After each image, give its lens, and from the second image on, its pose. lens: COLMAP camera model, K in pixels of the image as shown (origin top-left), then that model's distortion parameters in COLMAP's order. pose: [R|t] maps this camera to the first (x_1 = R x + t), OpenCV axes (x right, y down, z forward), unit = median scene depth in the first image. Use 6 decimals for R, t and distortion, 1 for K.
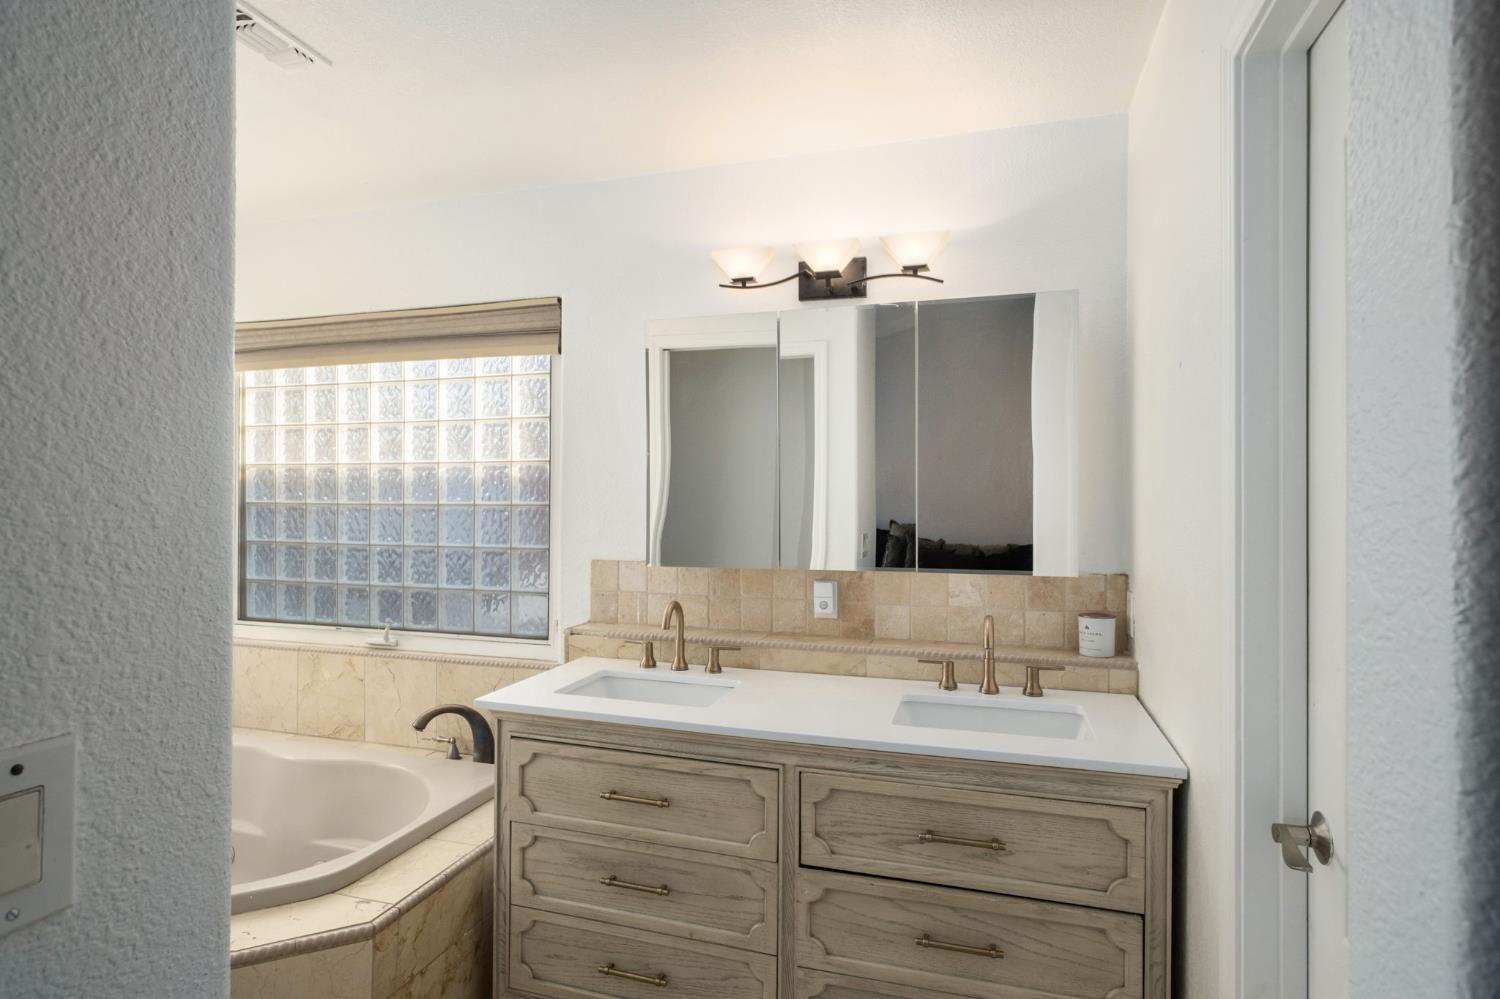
lens RADIAL K [[799.7, 0, 750.0], [0, 799.7, 499.5], [0, 0, 1]] dist [-0.000243, 0.000178]
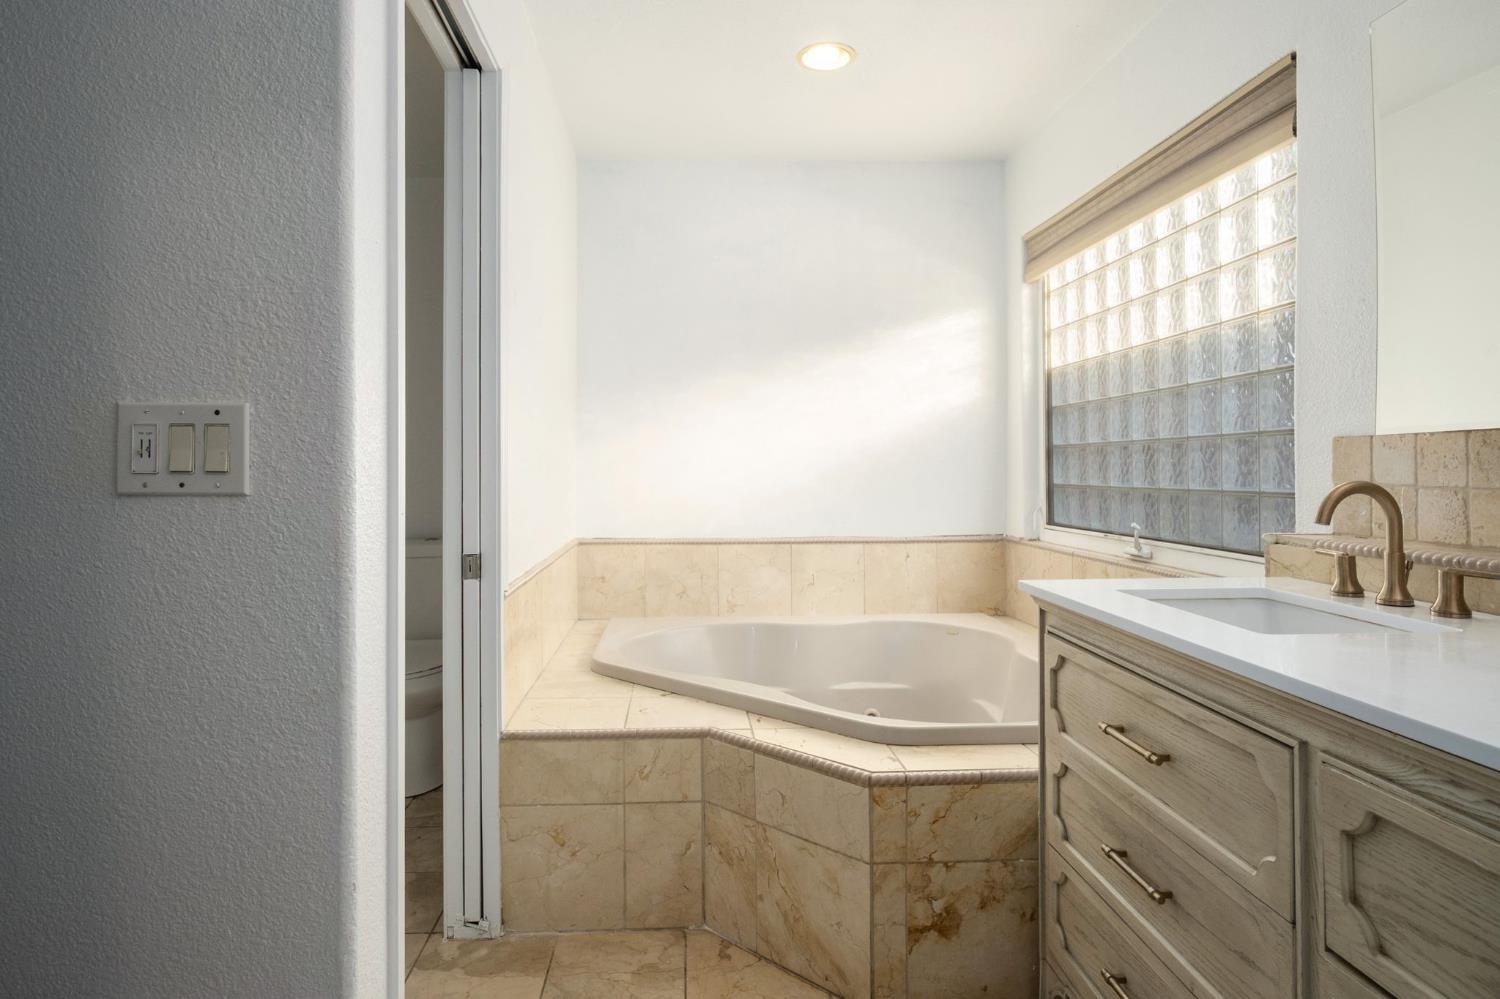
lens RADIAL K [[891.4, 0, 753.6], [0, 891.4, 484.2], [0, 0, 1]] dist [0.001256, 0.002105]
pose [[0.312661, -0.006883, -0.949840, 0.490802], [0.007359, 0.999961, -0.004824, 0.165298], [0.949836, -0.005481, 0.312700, 0.483914]]
